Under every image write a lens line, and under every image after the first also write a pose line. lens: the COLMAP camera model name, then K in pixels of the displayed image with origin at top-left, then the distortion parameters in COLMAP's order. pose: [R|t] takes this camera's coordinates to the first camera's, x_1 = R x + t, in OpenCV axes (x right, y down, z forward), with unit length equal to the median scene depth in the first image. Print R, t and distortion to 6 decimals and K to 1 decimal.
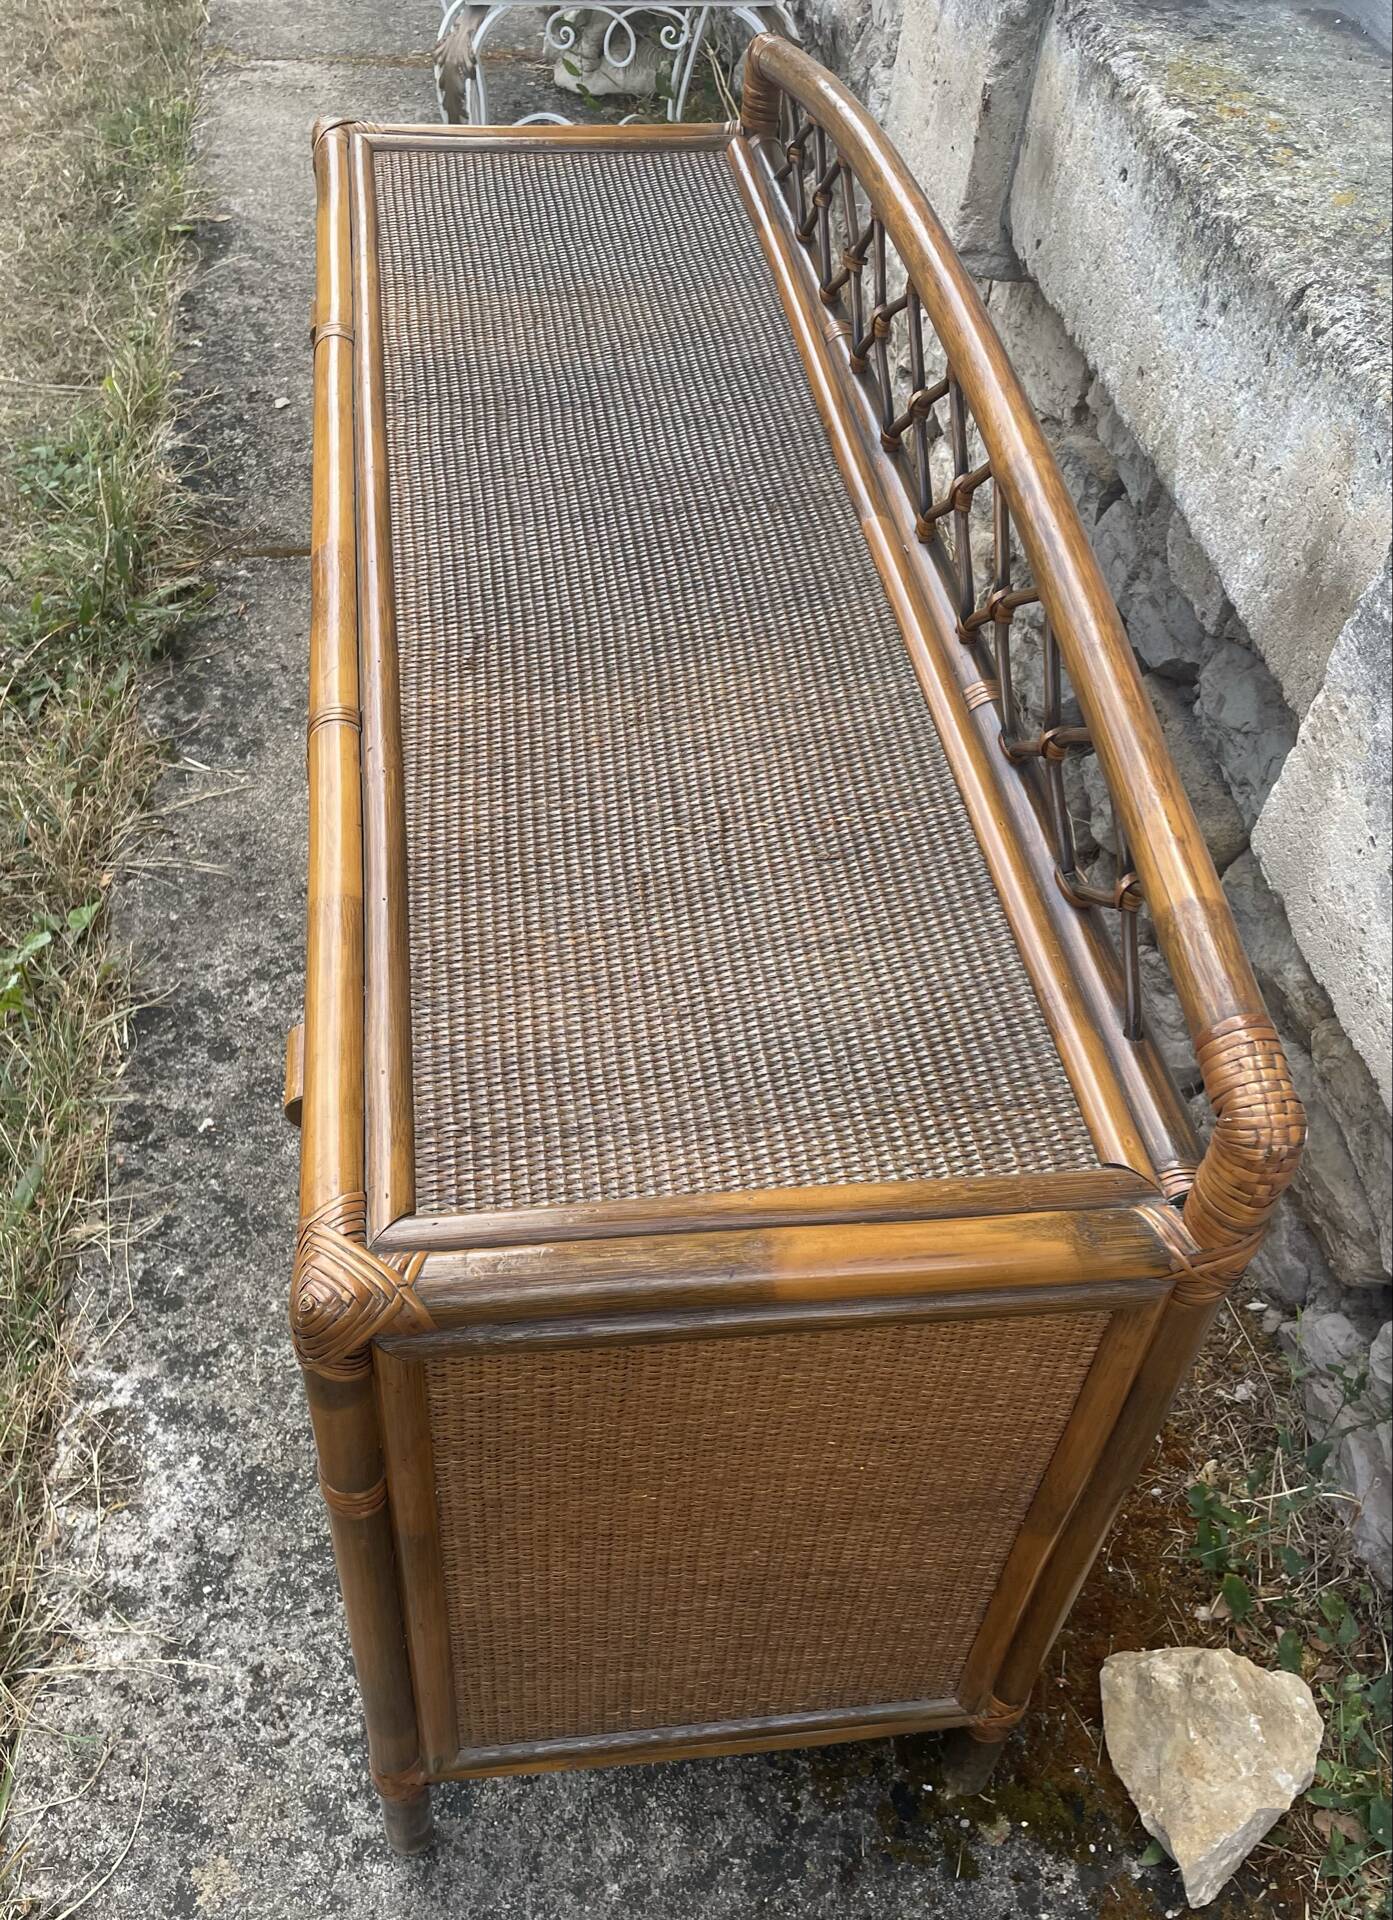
lens RADIAL K [[1734.3, 0, 635.8], [0, 1734.3, 998.9], [0, 0, 1]] dist [0.064235, -0.084685]
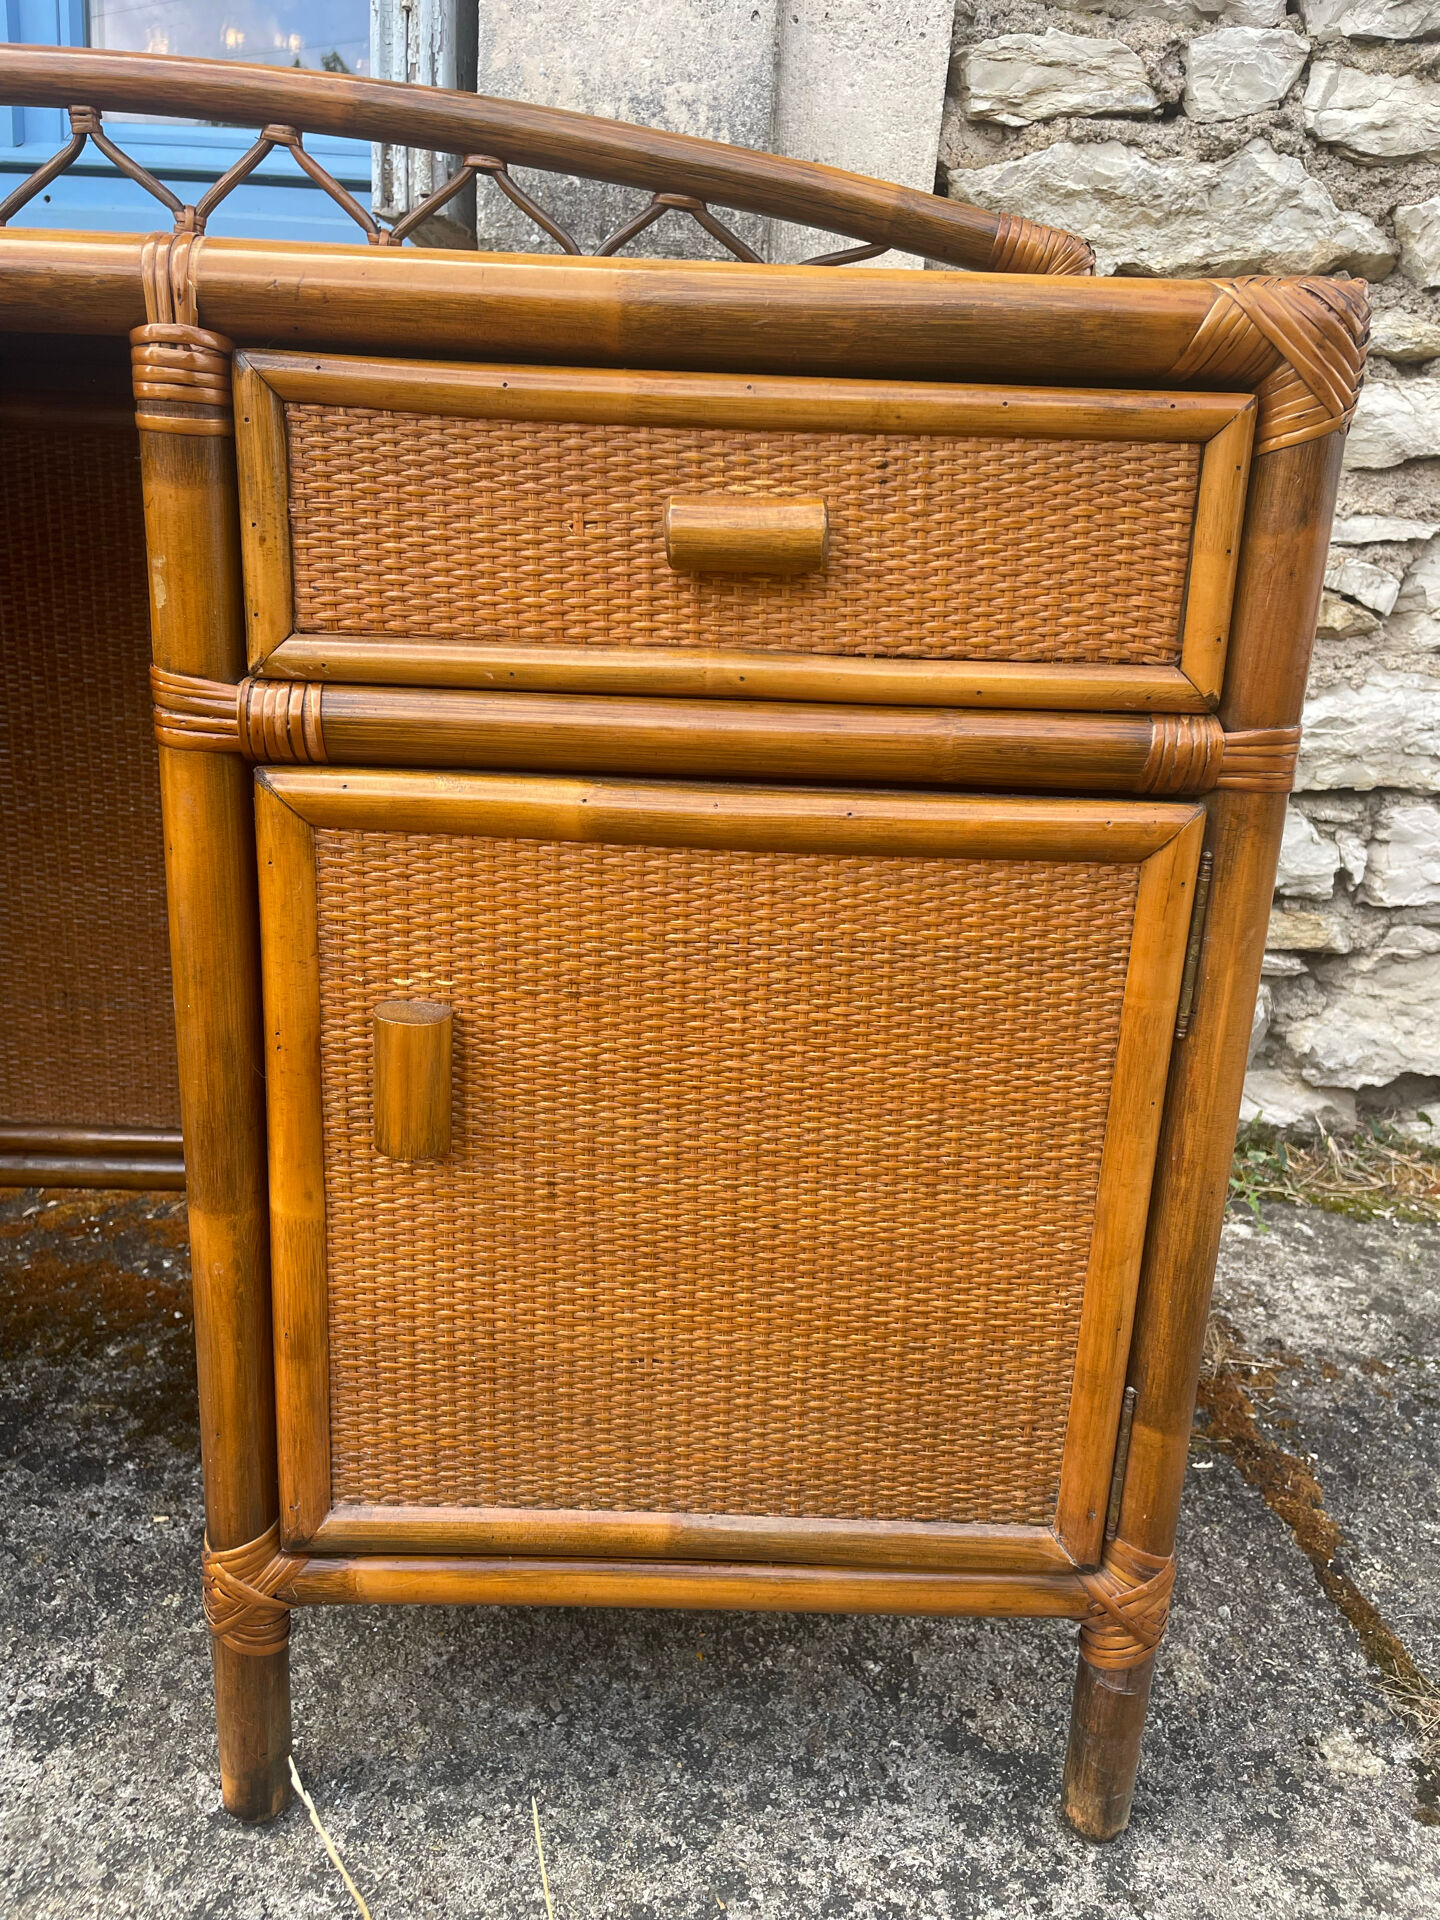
lens RADIAL K [[1463.9, 0, 713.0], [0, 1463.9, 937.1], [0, 0, 1]] dist [0.081298, -0.112966]
pose [[0.101089, -0.316960, 0.943036, -0.563256], [0.696647, 0.699264, 0.160349, 0.039005], [-0.710256, 0.640754, 0.291497, 0.695687]]
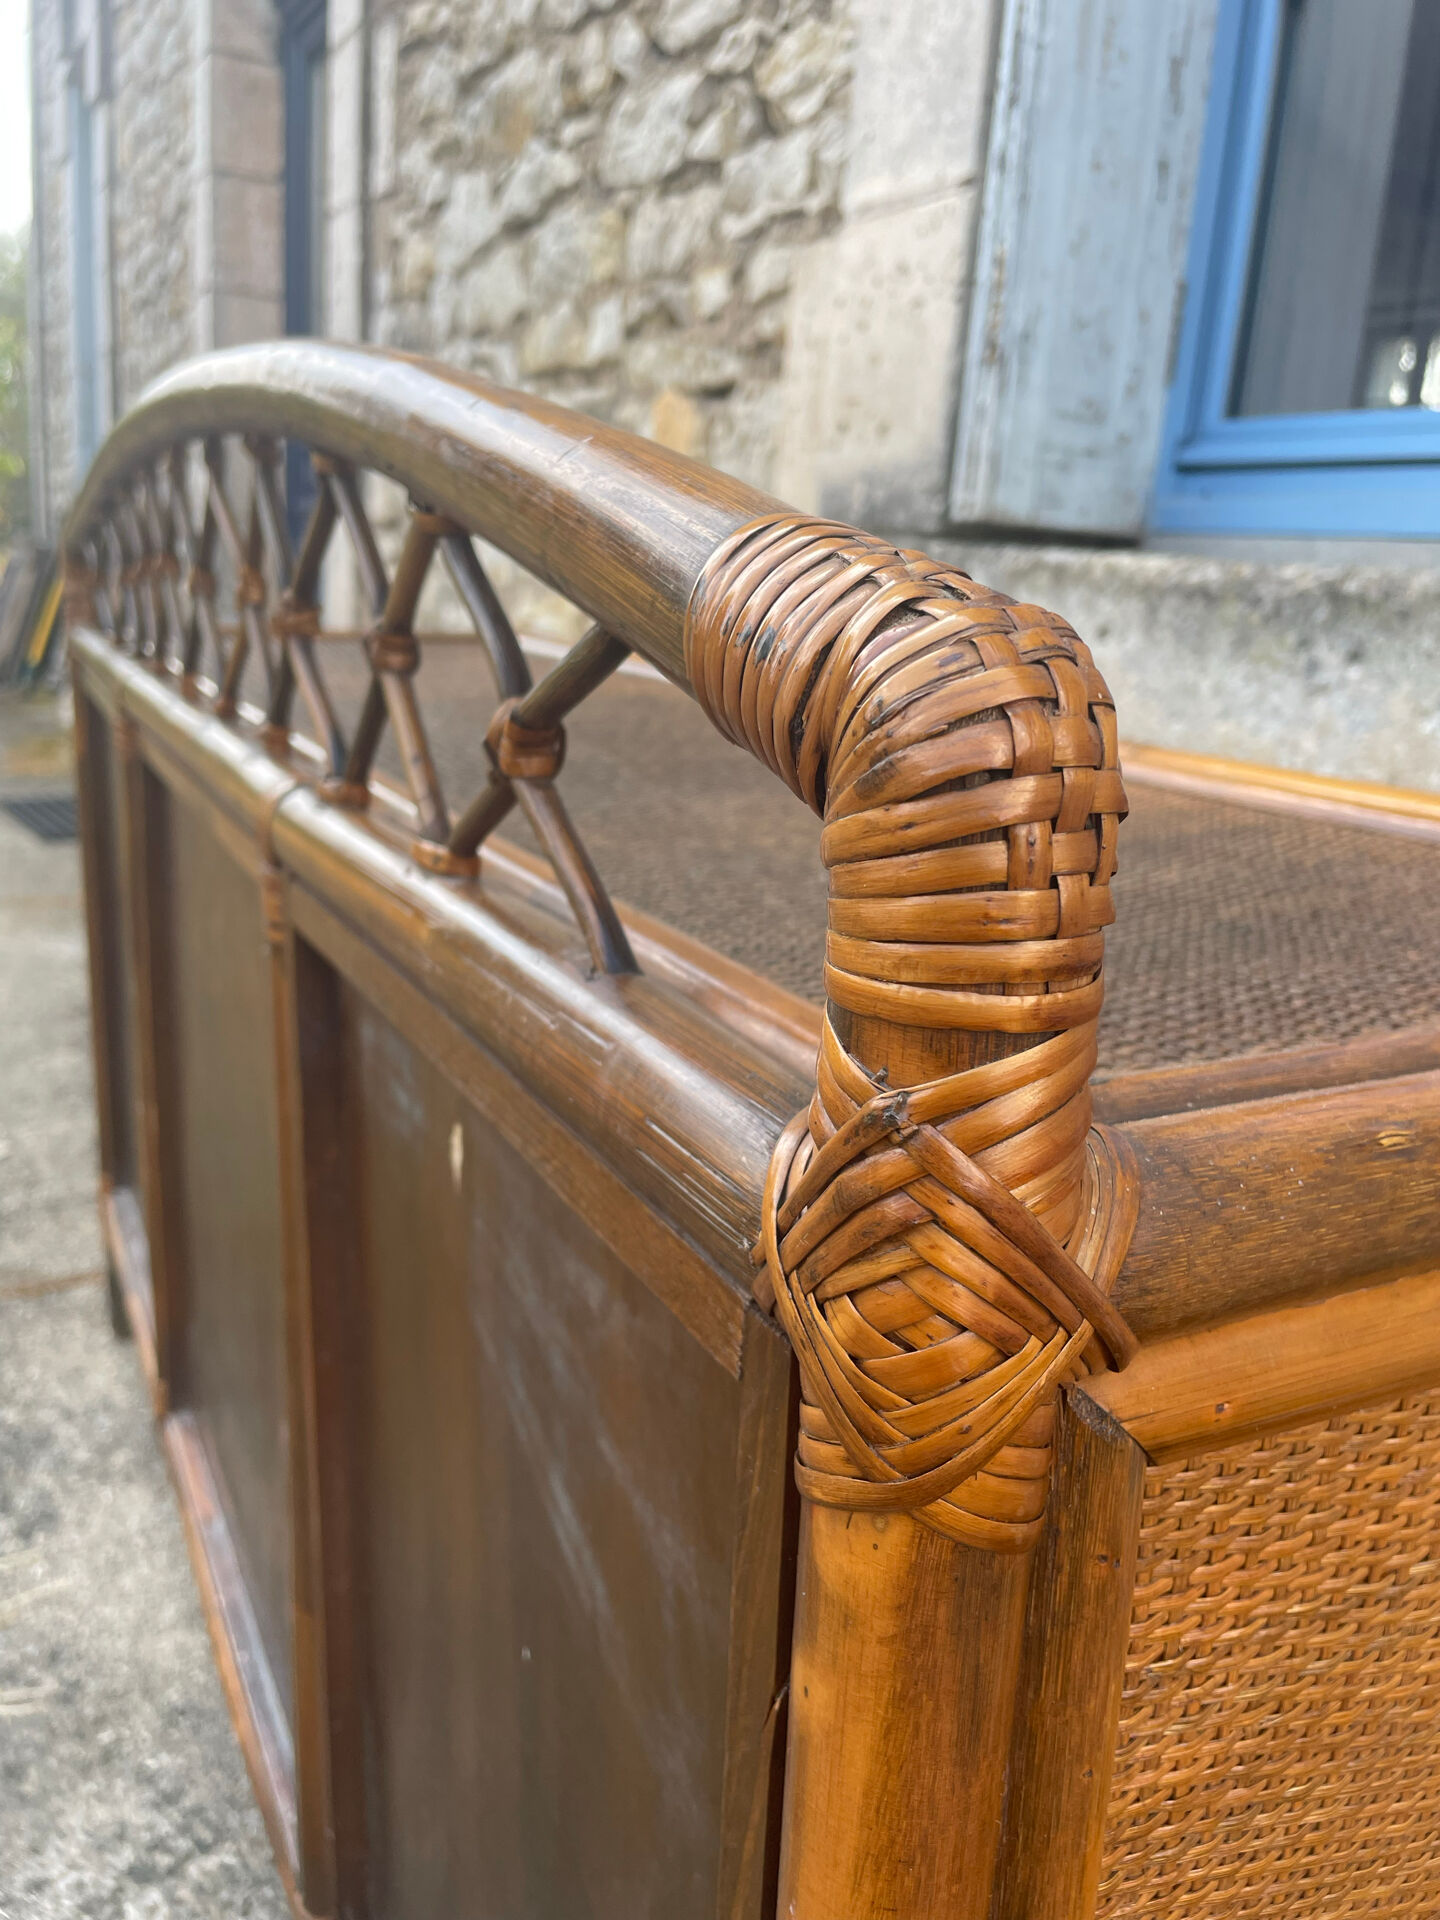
lens RADIAL K [[1532.6, 0, 720.6], [0, 1532.6, 961.4], [0, 0, 1]] dist [0.000458, -0.015237]
pose [[0.928276, -0.087266, 0.361507, -0.276440], [0.262205, 0.842927, -0.469811, 0.026061], [-0.263726, 0.530903, 0.805351, 0.561509]]
